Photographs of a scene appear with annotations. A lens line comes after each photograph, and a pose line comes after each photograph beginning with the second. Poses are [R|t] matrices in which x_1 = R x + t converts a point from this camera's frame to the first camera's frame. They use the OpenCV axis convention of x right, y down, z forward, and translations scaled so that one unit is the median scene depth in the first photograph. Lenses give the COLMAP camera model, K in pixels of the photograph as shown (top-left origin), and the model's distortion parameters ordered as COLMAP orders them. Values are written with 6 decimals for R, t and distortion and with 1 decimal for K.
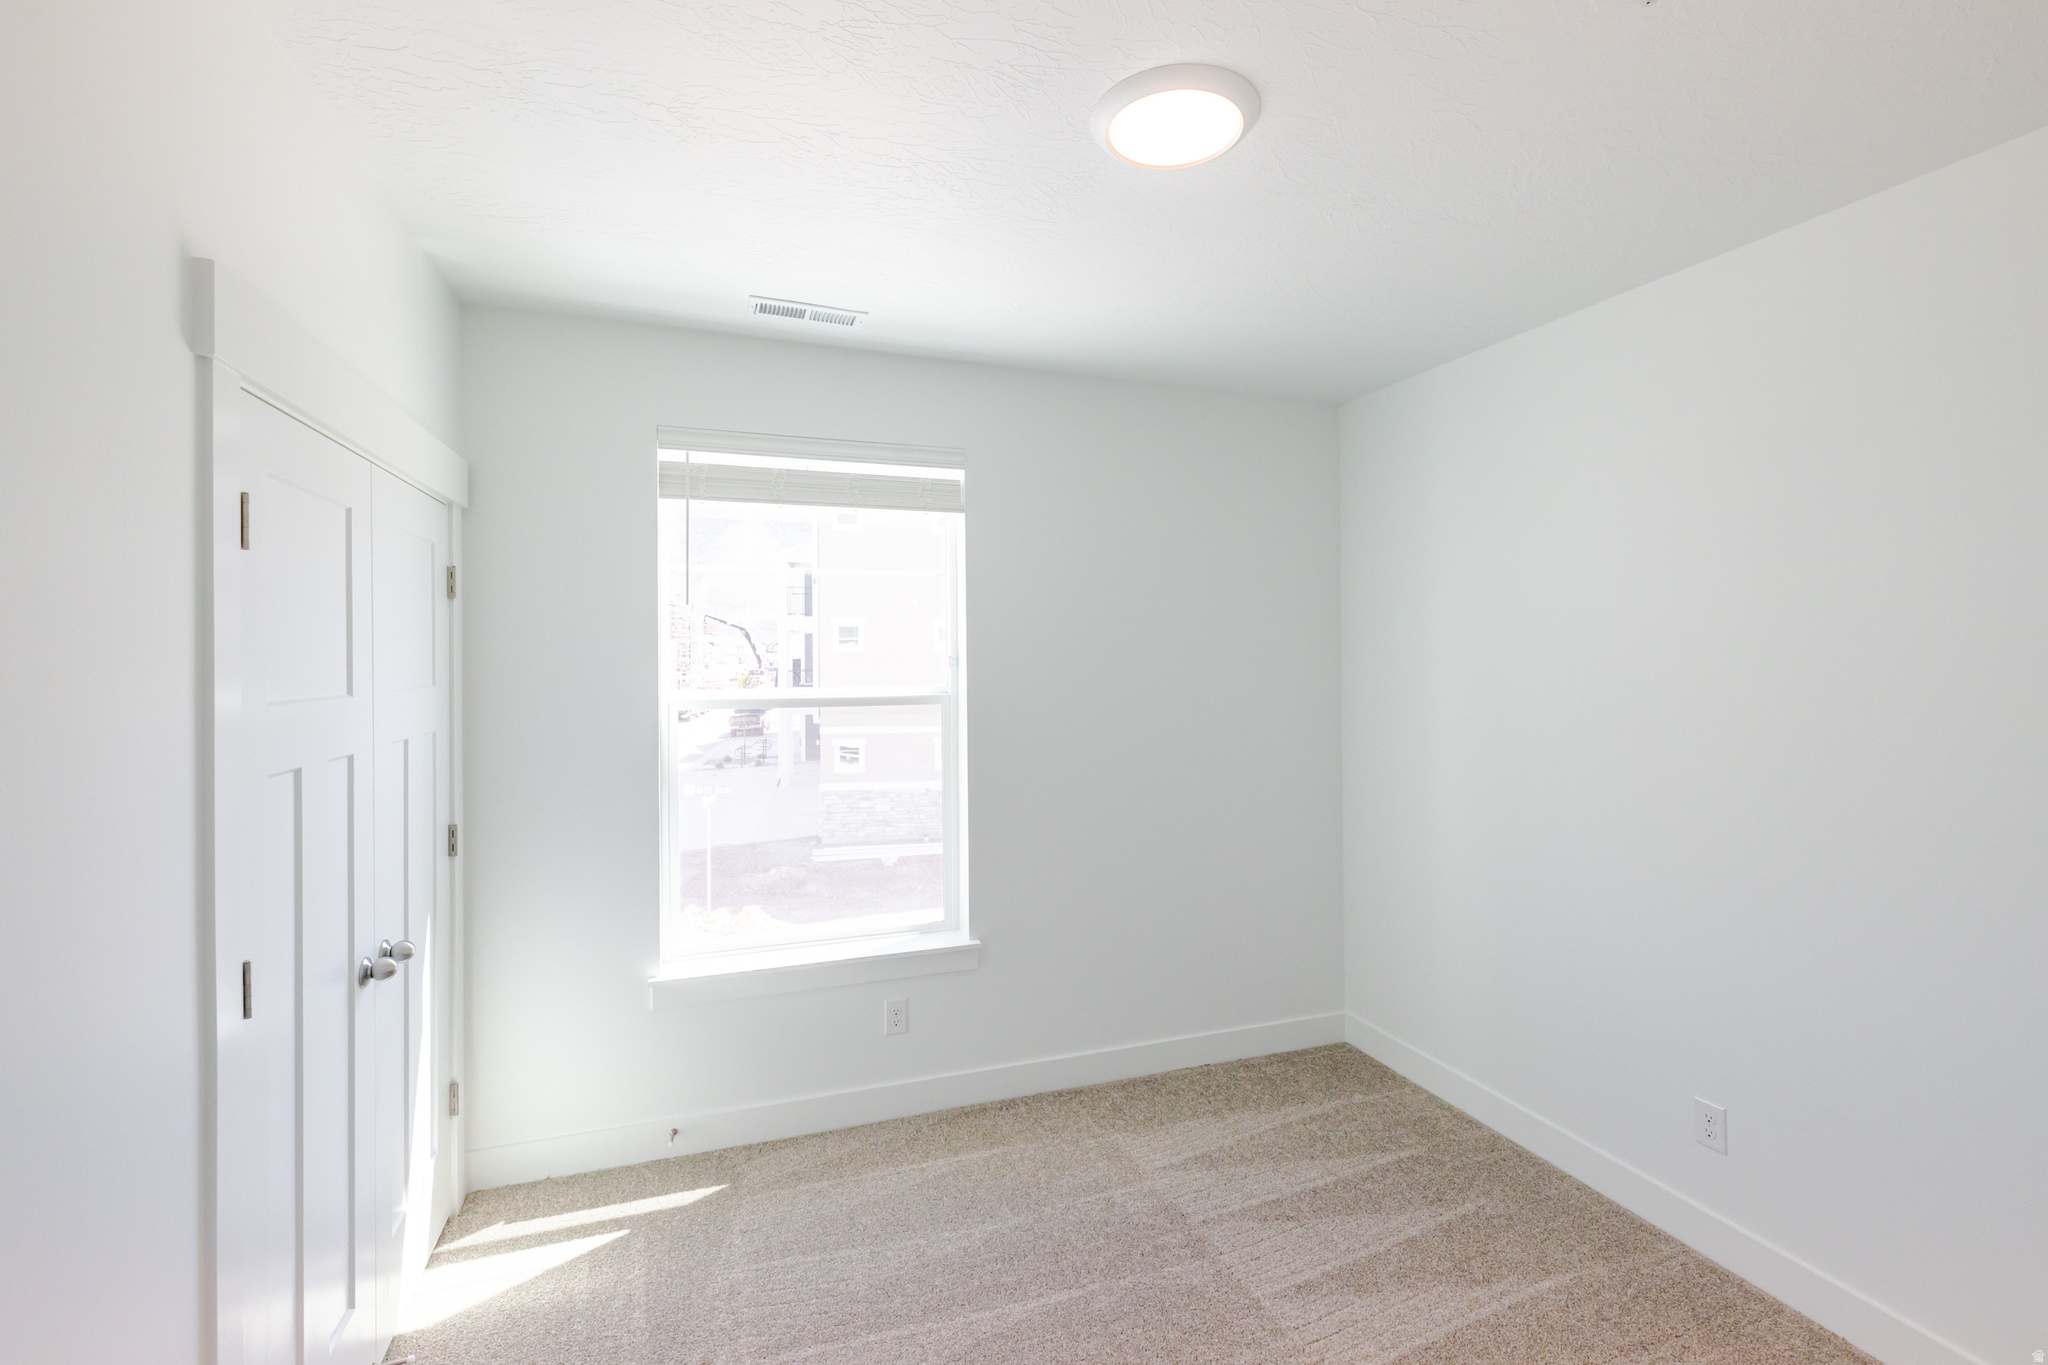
lens RADIAL K [[887.0, 0, 1060.0], [0, 887.0, 627.3], [0, 0, 1]] dist [0.001880, 0.000109]
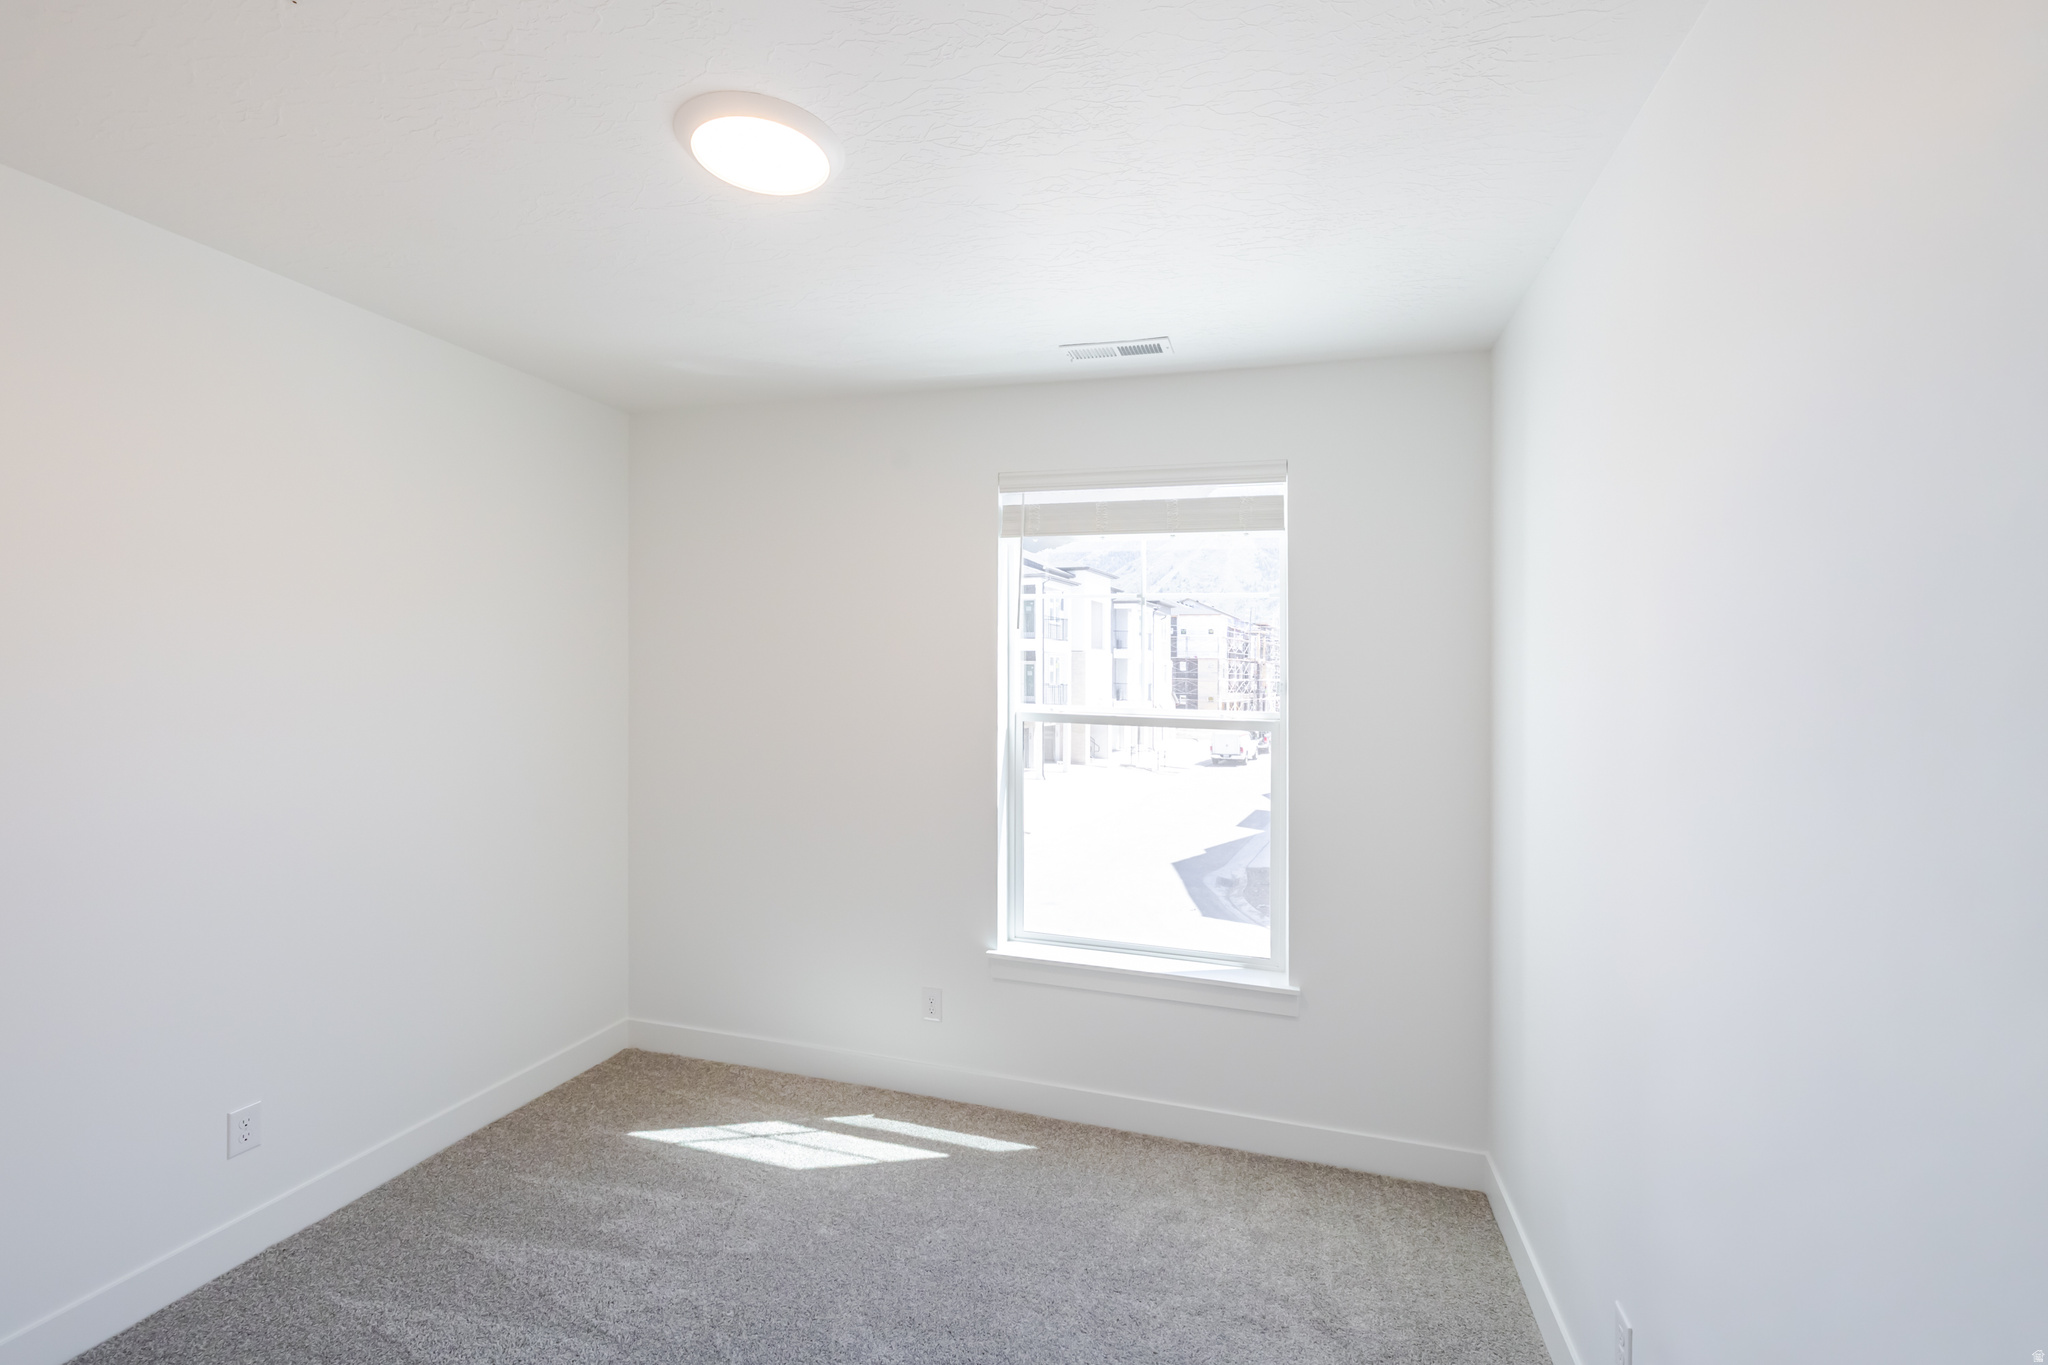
lens RADIAL K [[888.7, 0, 1010.8], [0, 888.7, 658.9], [0, 0, 1]] dist [0.000356, -0.000037]
pose [[0.802135, 0.009010, -0.597075, 0.247395], [-0.007103, 0.999959, 0.005546, 0.006382], [0.597101, -0.000208, 0.802166, 0.081590]]
